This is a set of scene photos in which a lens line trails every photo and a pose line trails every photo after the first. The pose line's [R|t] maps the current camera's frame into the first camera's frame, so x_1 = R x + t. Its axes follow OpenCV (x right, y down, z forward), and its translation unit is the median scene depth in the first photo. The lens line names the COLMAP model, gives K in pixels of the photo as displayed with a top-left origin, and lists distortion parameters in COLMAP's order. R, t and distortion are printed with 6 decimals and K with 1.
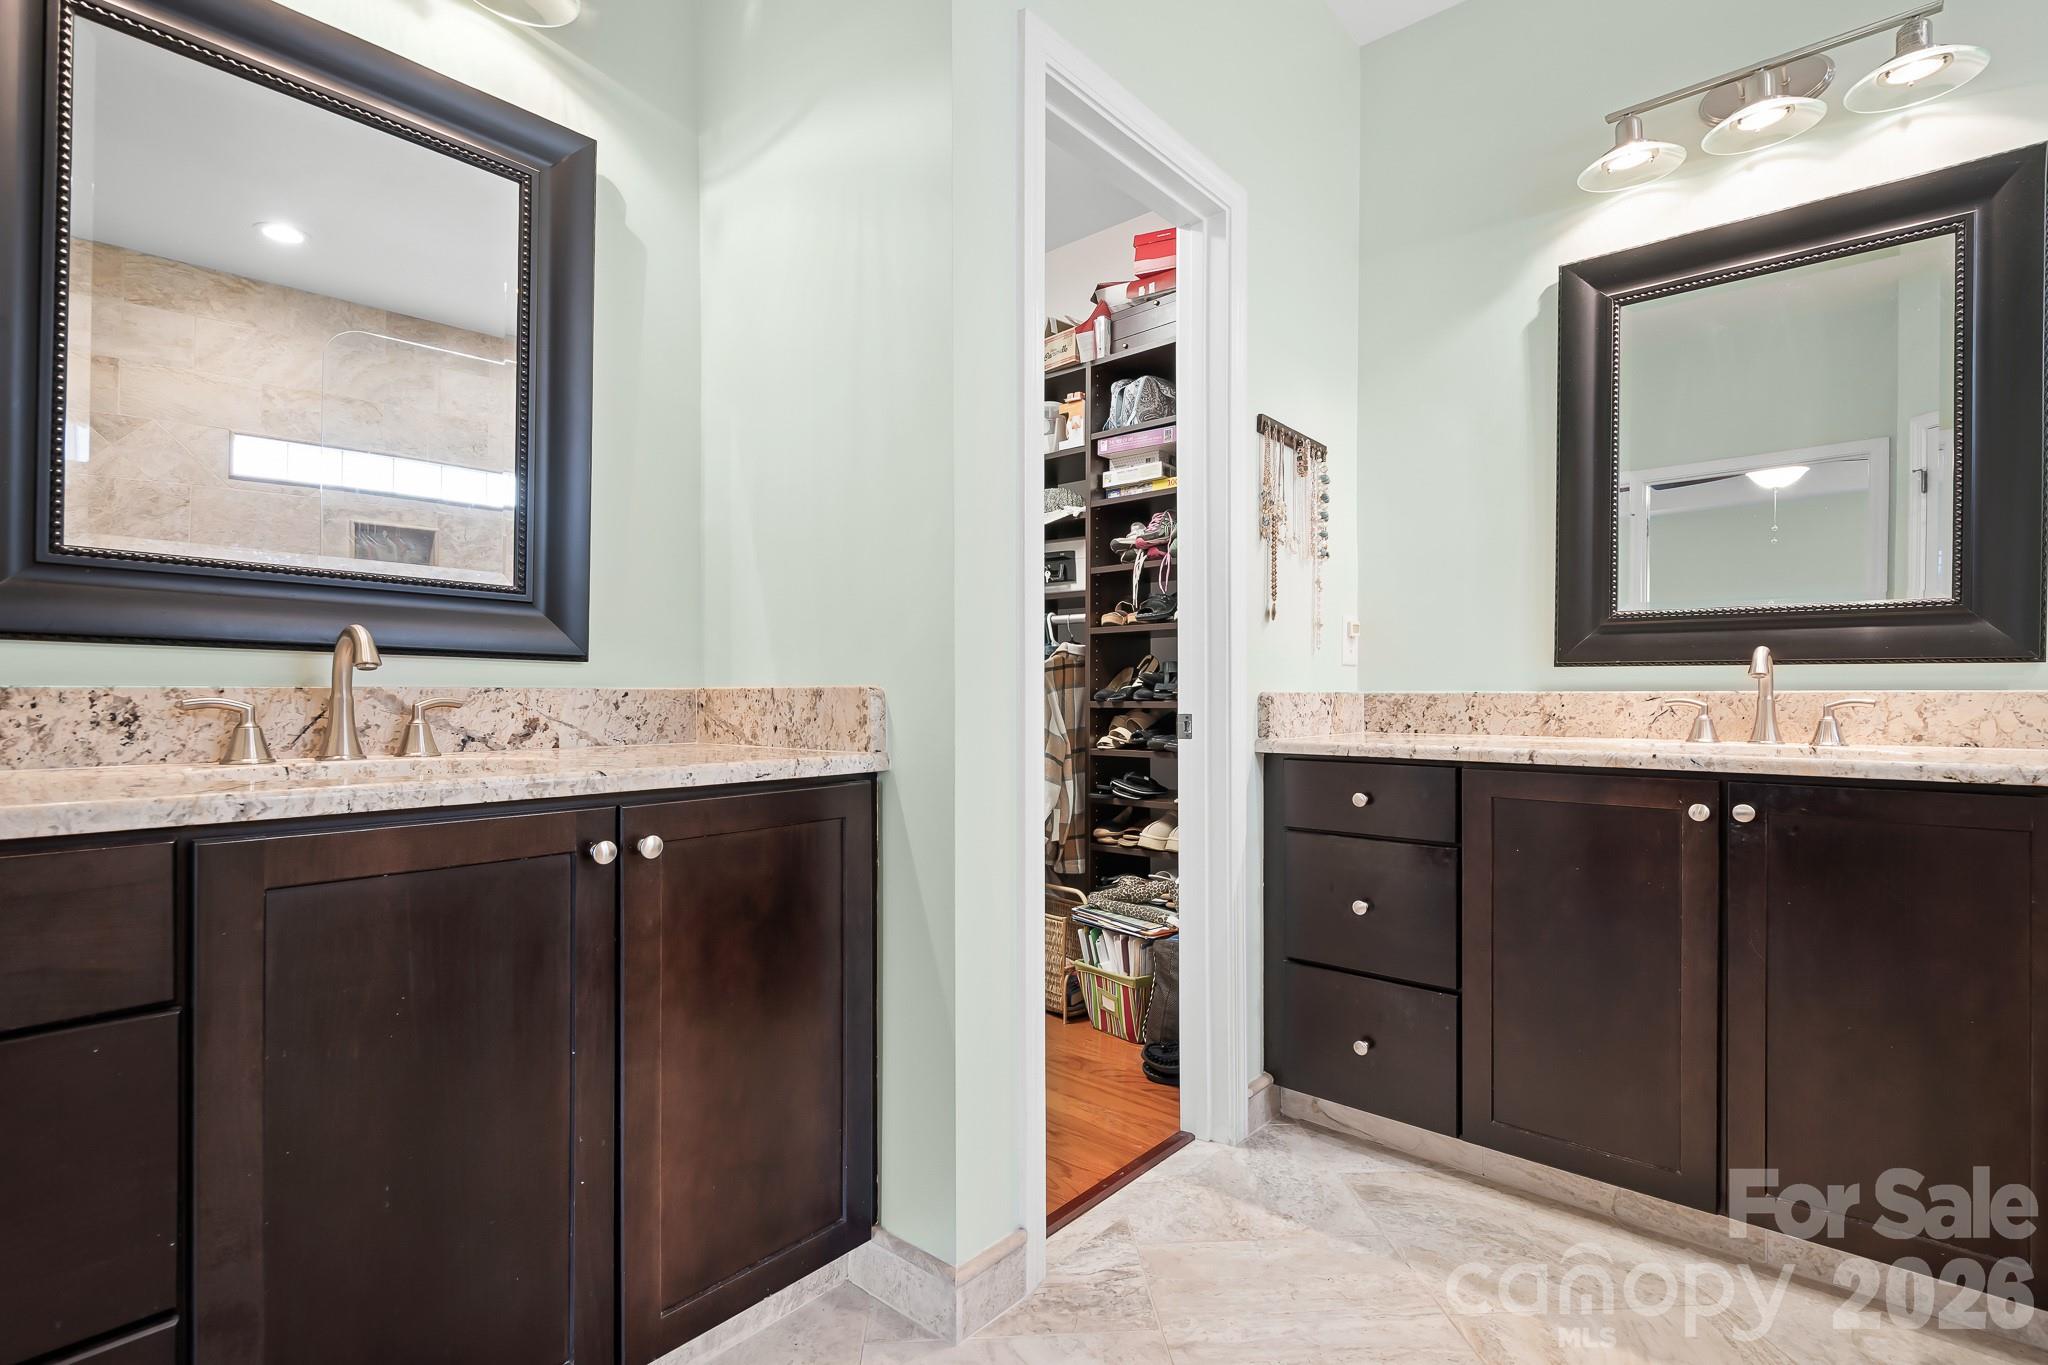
lens RADIAL K [[947.1, 0, 1018.8], [0, 947.1, 692.7], [0, 0, 1]] dist [0.009603, -0.006056]
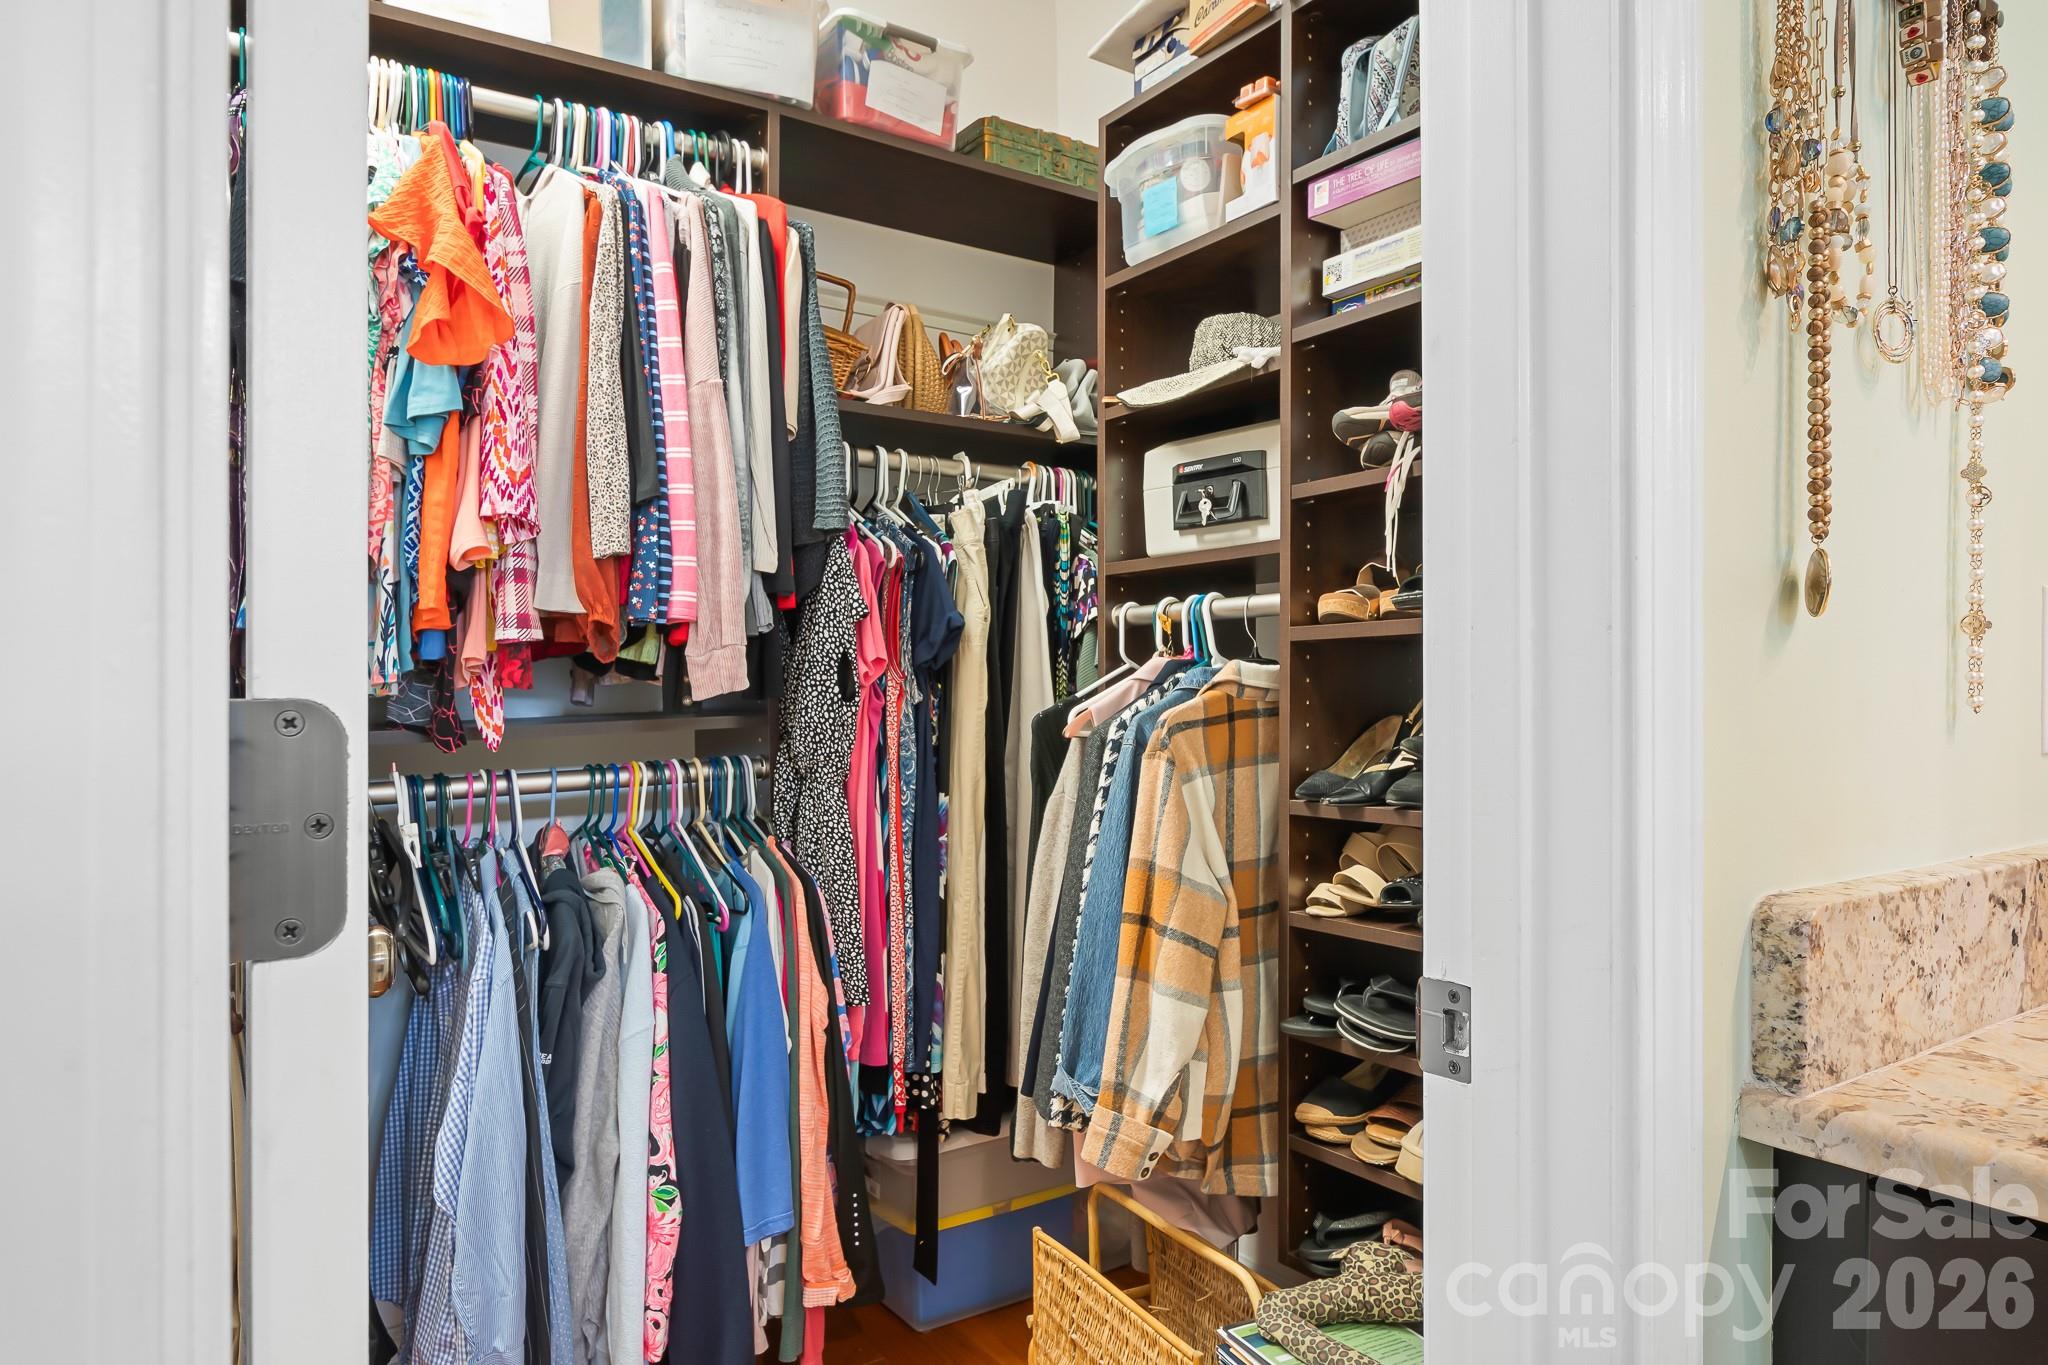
lens RADIAL K [[1186.6, 0, 1074.0], [0, 1186.6, 701.7], [0, 0, 1]] dist [-0.011624, -0.001621]
pose [[0.971784, -0.000130, -0.235871, 0.132621], [0.002760, 0.999938, 0.010817, -0.050785], [0.235855, -0.011163, 0.971724, 0.572638]]
